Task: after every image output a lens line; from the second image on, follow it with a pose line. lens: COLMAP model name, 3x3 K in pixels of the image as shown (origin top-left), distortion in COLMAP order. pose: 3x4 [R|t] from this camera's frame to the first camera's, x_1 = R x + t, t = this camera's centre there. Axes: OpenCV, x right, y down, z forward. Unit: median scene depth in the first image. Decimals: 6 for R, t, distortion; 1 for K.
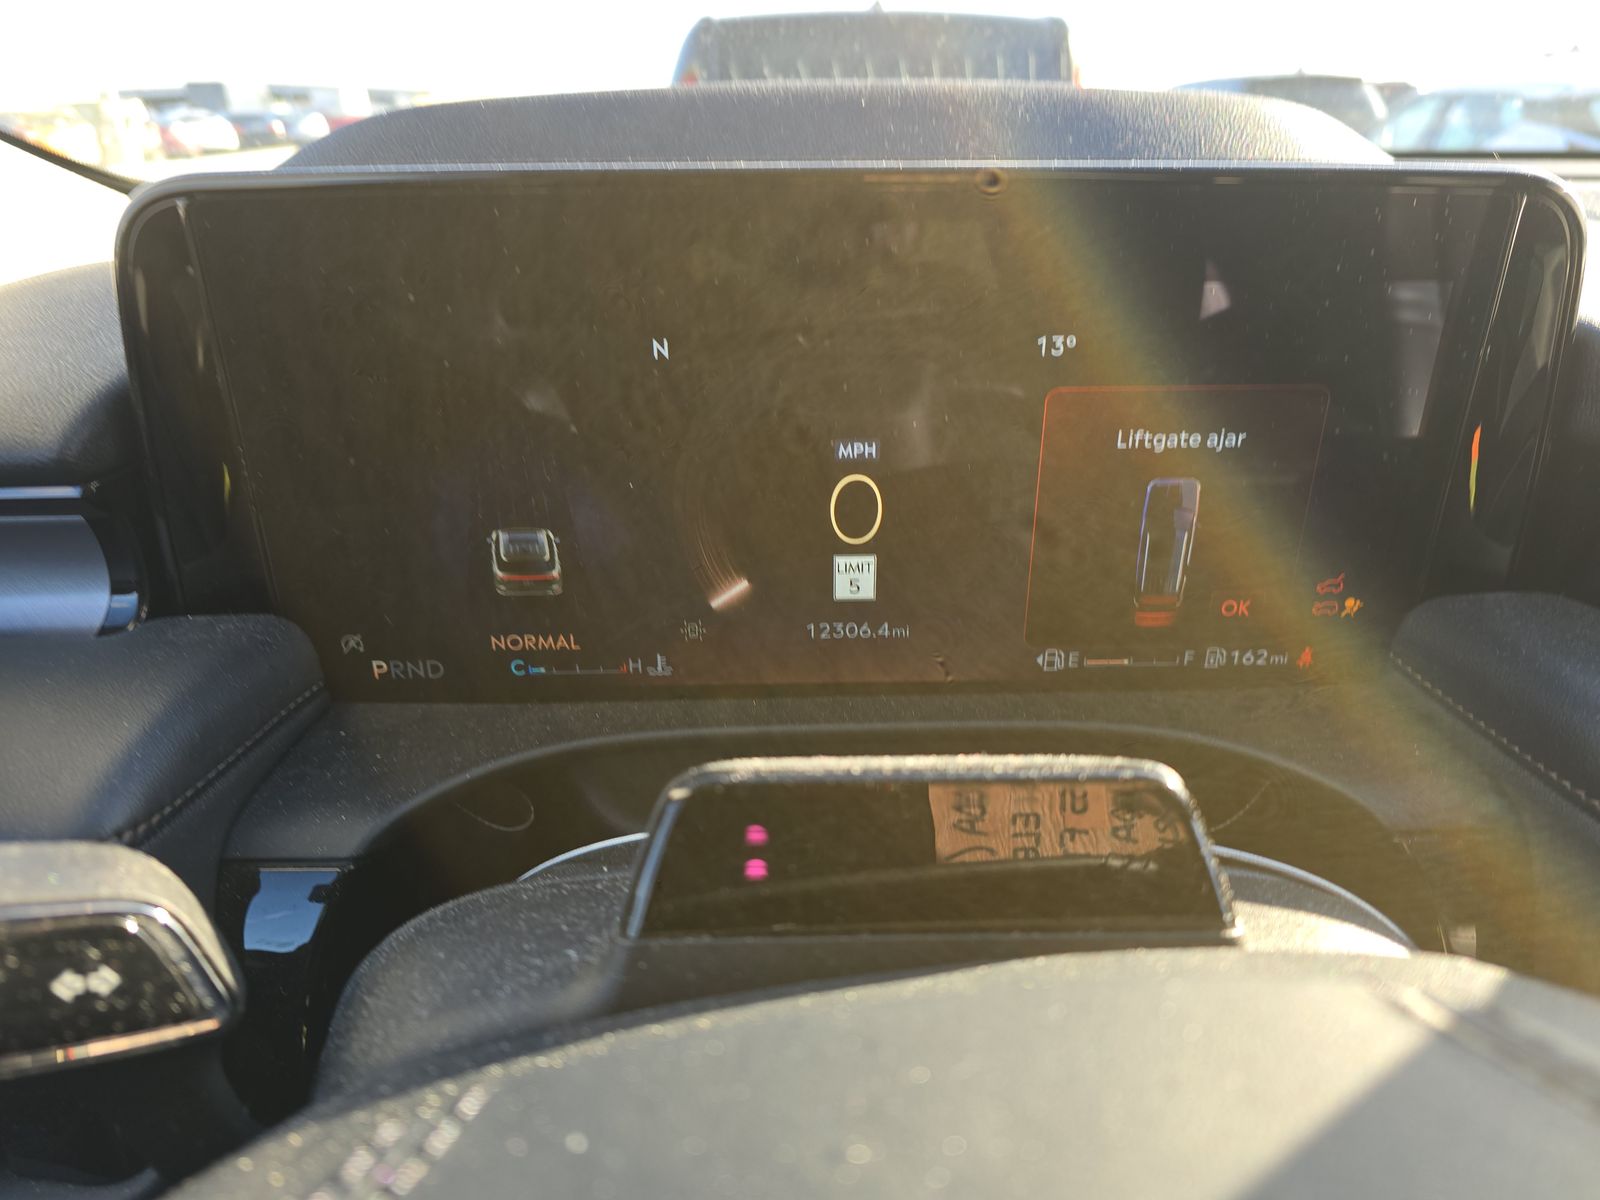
lens RADIAL K [[1123.2, 0, 835.1], [0, 1123.2, 597.9], [0, 0, 1]] dist [0.052585, -0.048617]
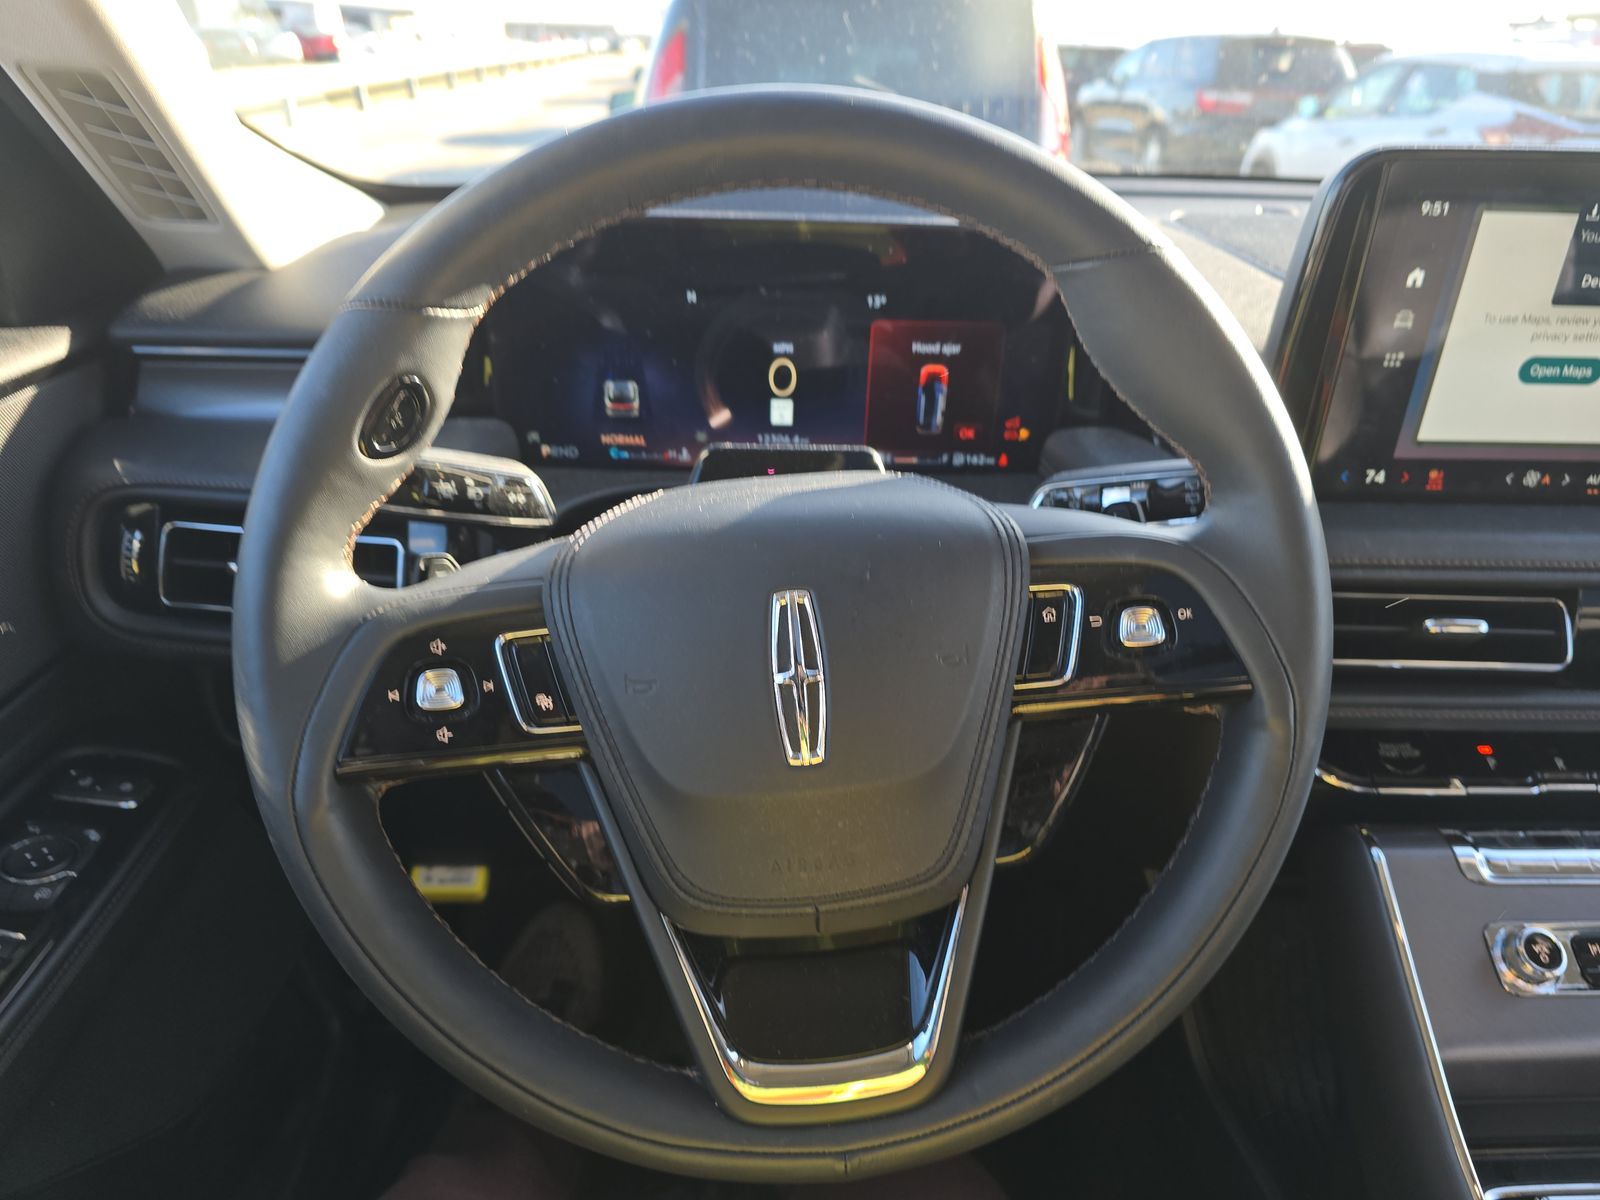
lens RADIAL K [[1123.2, 0, 835.1], [0, 1123.2, 597.9], [0, 0, 1]] dist [0.052585, -0.048617]
pose [[0.999447, 0.025309, 0.021549, 0.079889], [-0.026289, 0.998573, 0.046488, 0.220781], [-0.020342, -0.047029, 0.998686, -1.061039]]
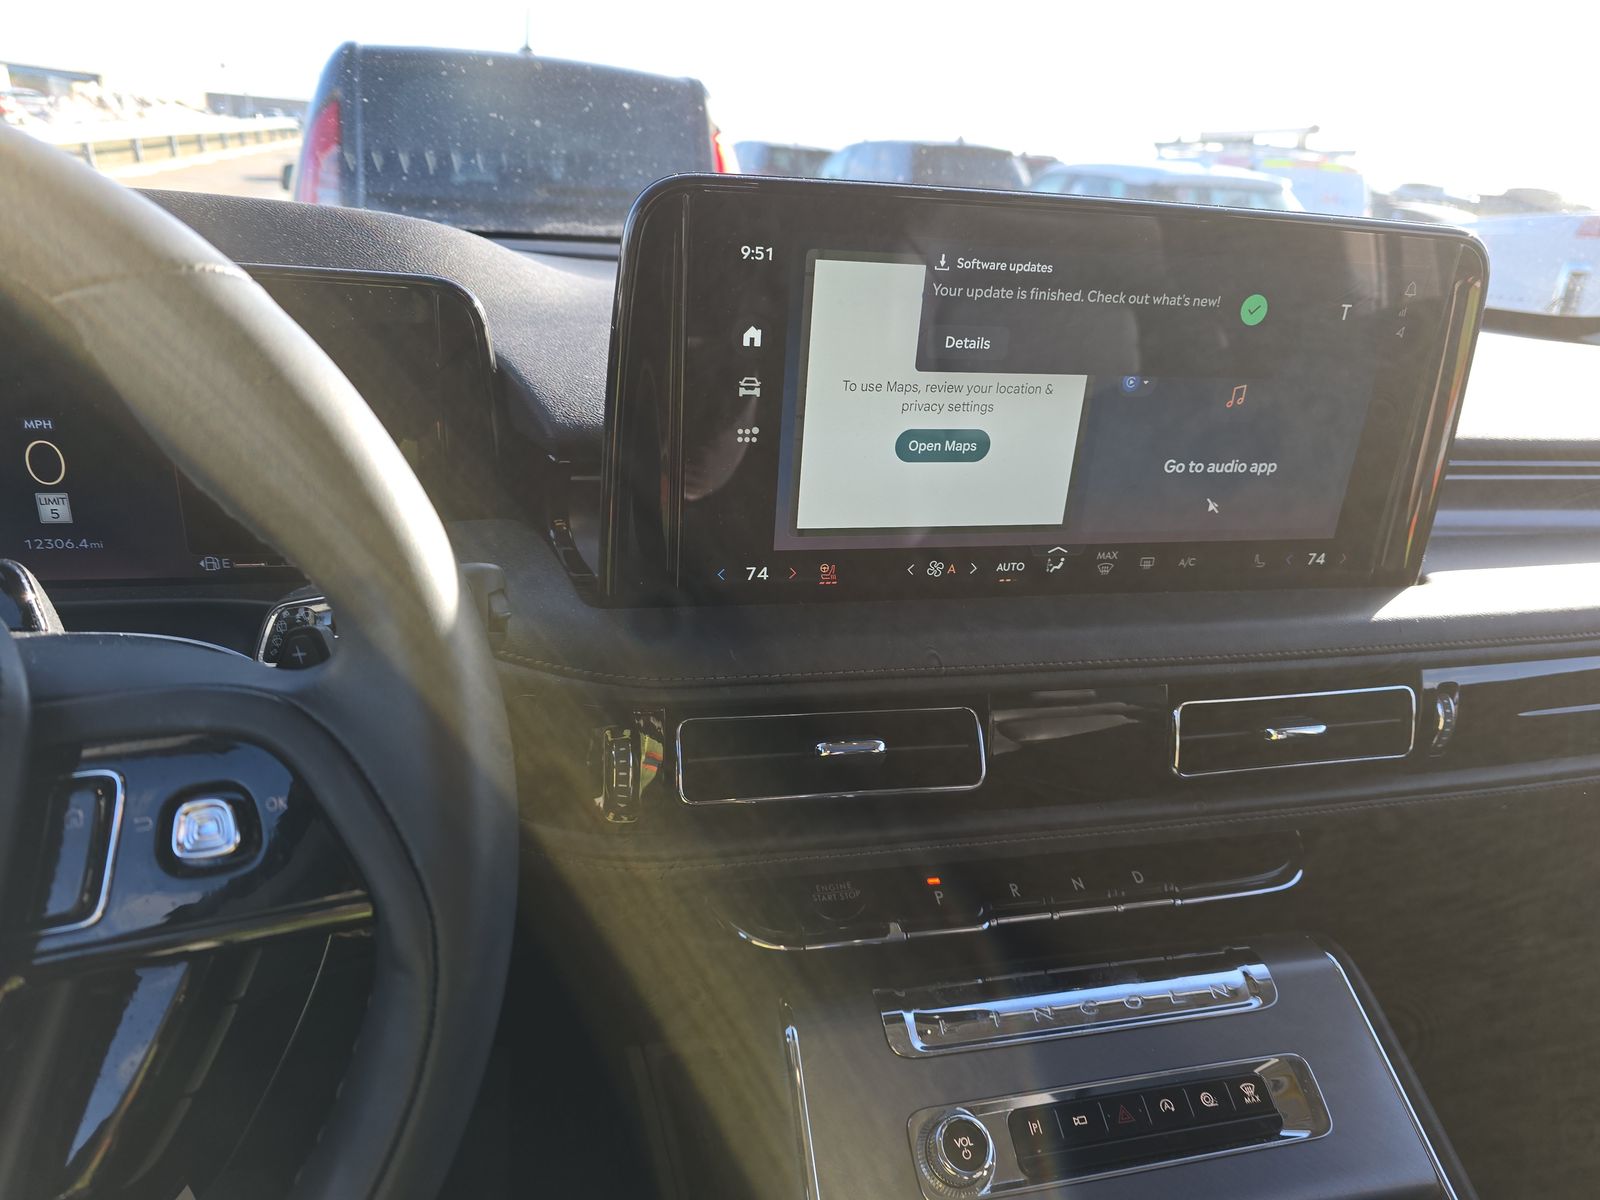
lens RADIAL K [[1123.2, 0, 835.1], [0, 1123.2, 597.9], [0, 0, 1]] dist [0.052585, -0.048617]
pose [[0.971096, -0.015398, 0.238190, 0.676228], [0.021953, 0.999449, -0.024894, 0.165632], [-0.237676, 0.029403, 0.970899, -0.758330]]
